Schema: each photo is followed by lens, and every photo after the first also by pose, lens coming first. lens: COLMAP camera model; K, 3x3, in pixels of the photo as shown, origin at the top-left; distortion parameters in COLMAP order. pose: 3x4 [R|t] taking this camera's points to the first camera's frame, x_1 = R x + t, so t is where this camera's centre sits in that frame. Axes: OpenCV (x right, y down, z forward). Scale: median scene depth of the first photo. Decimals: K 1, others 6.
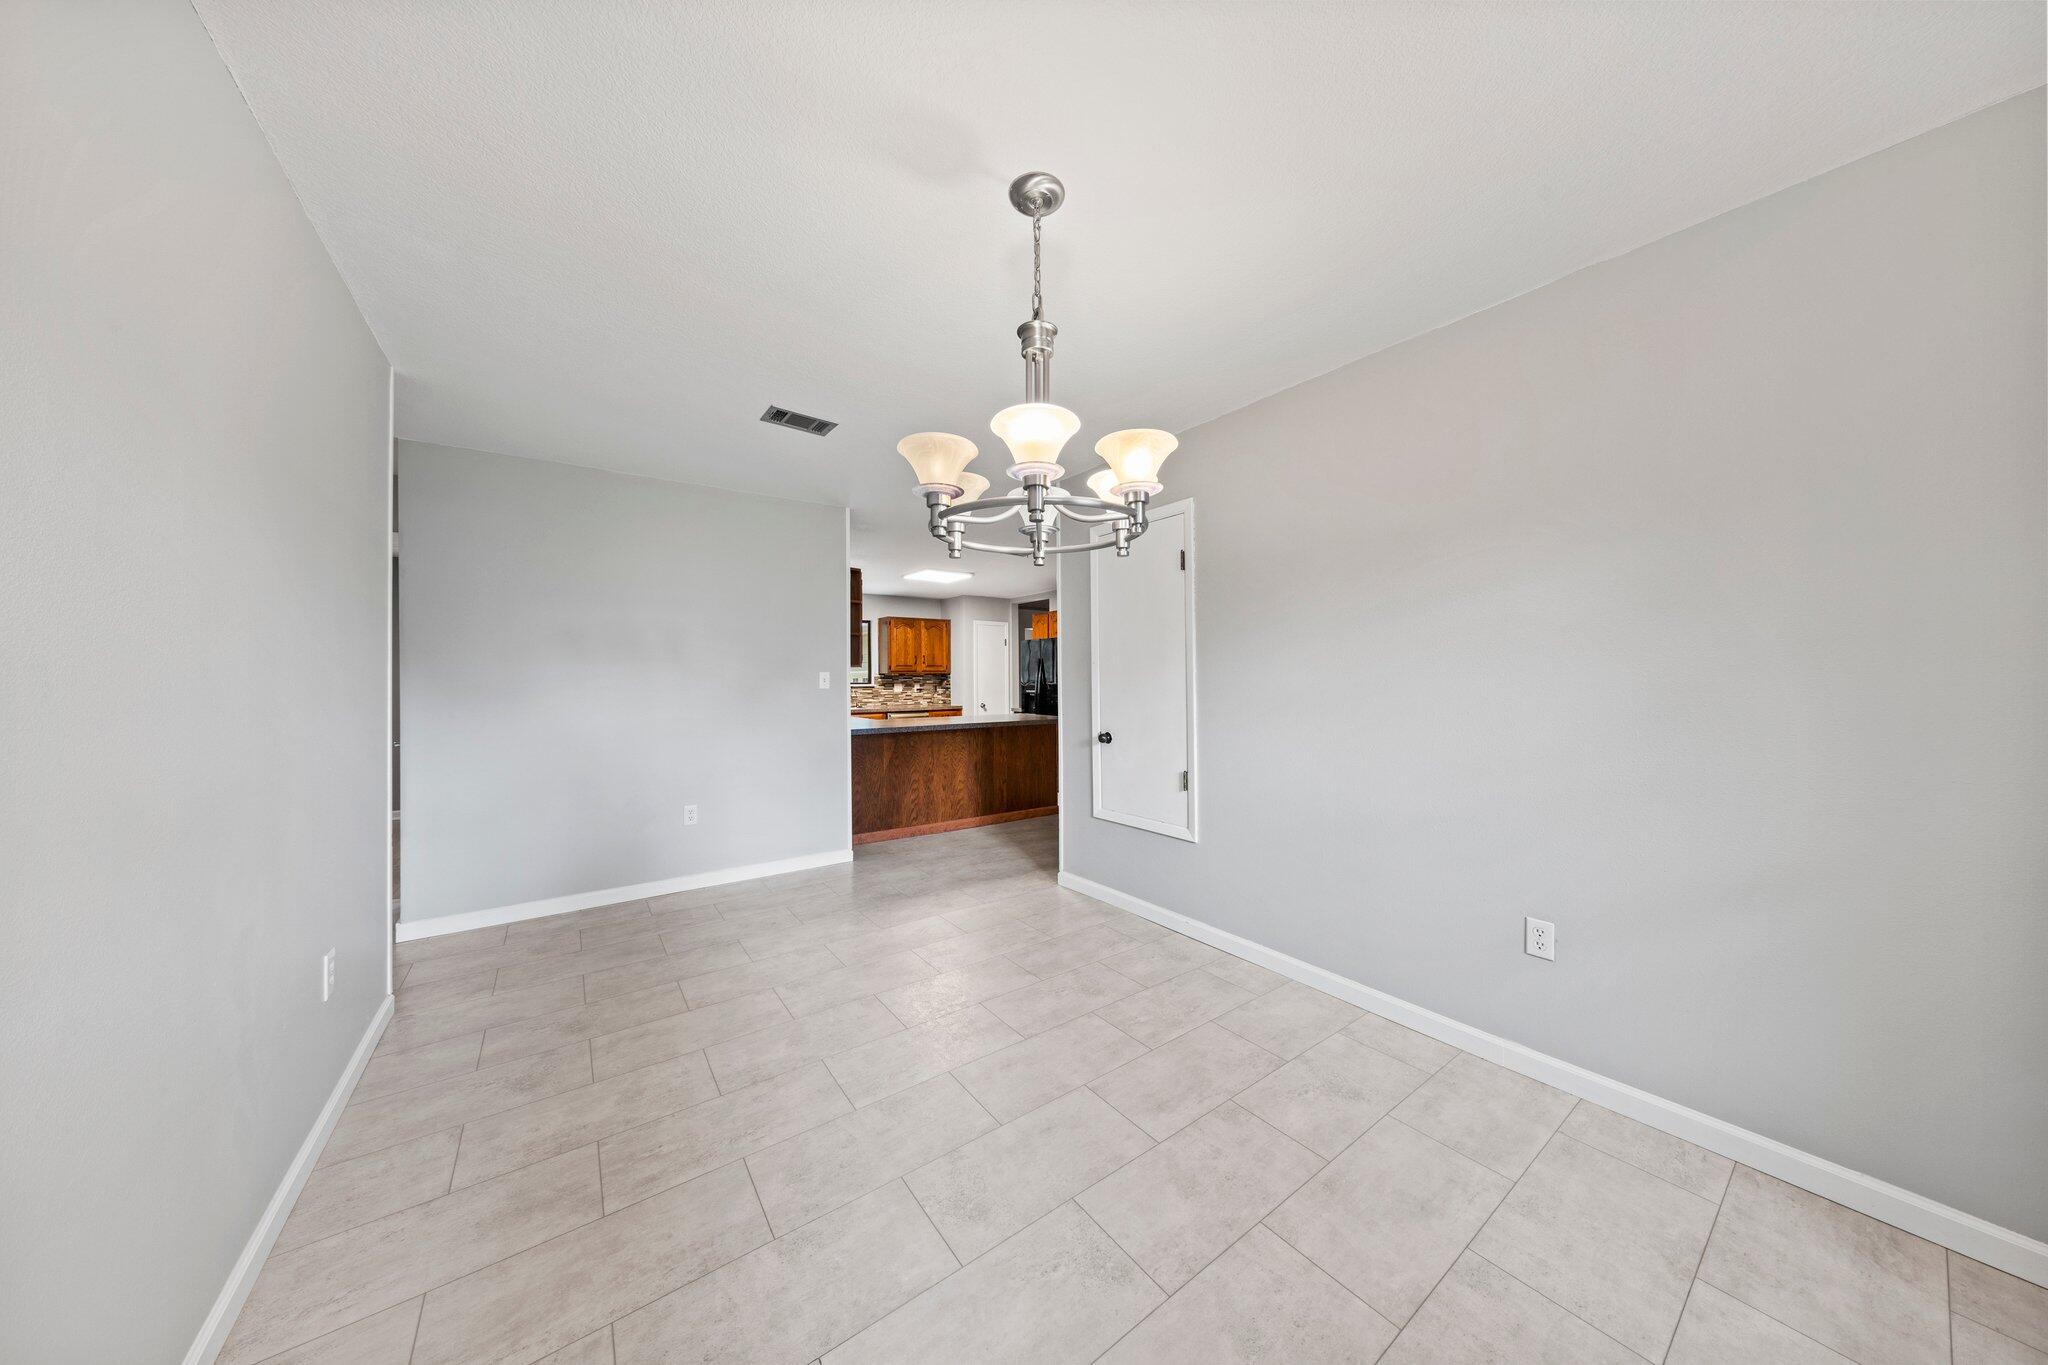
lens RADIAL K [[645.8, 0, 1027.5], [0, 645.8, 680.1], [0, 0, 1]] dist [0.008225, -0.001244]
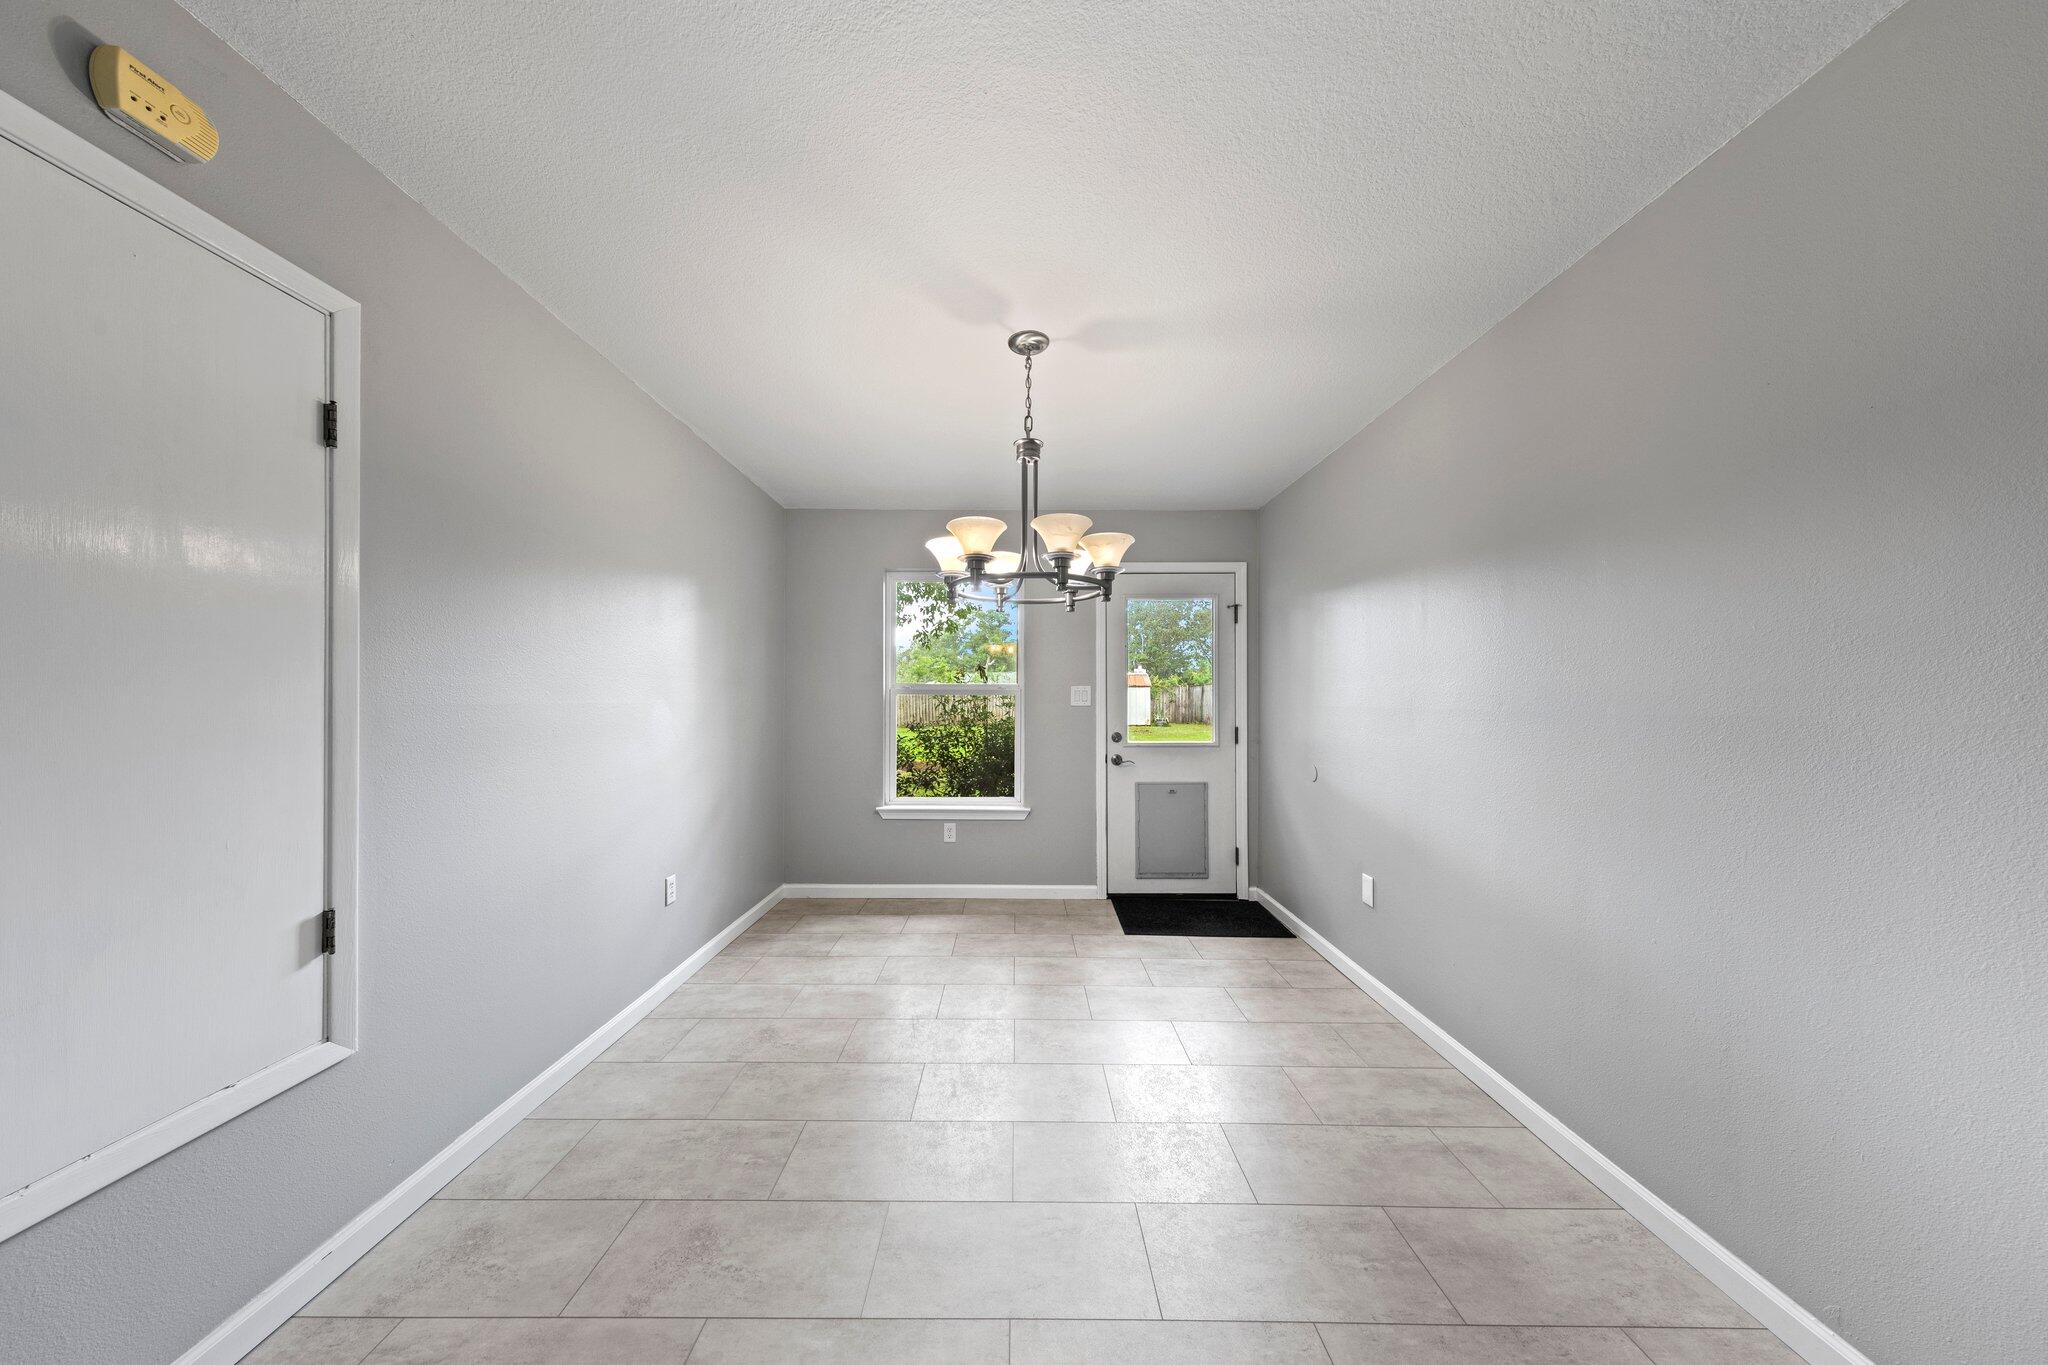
lens RADIAL K [[645.8, 0, 1020.4], [0, 645.8, 690.8], [0, 0, 1]] dist [0.008225, -0.001244]
pose [[-0.810155, 0.009019, 0.586146, -0.648583], [0.002448, 0.999925, -0.012002, -0.001285], [-0.586210, -0.008289, -0.810116, 1.784904]]
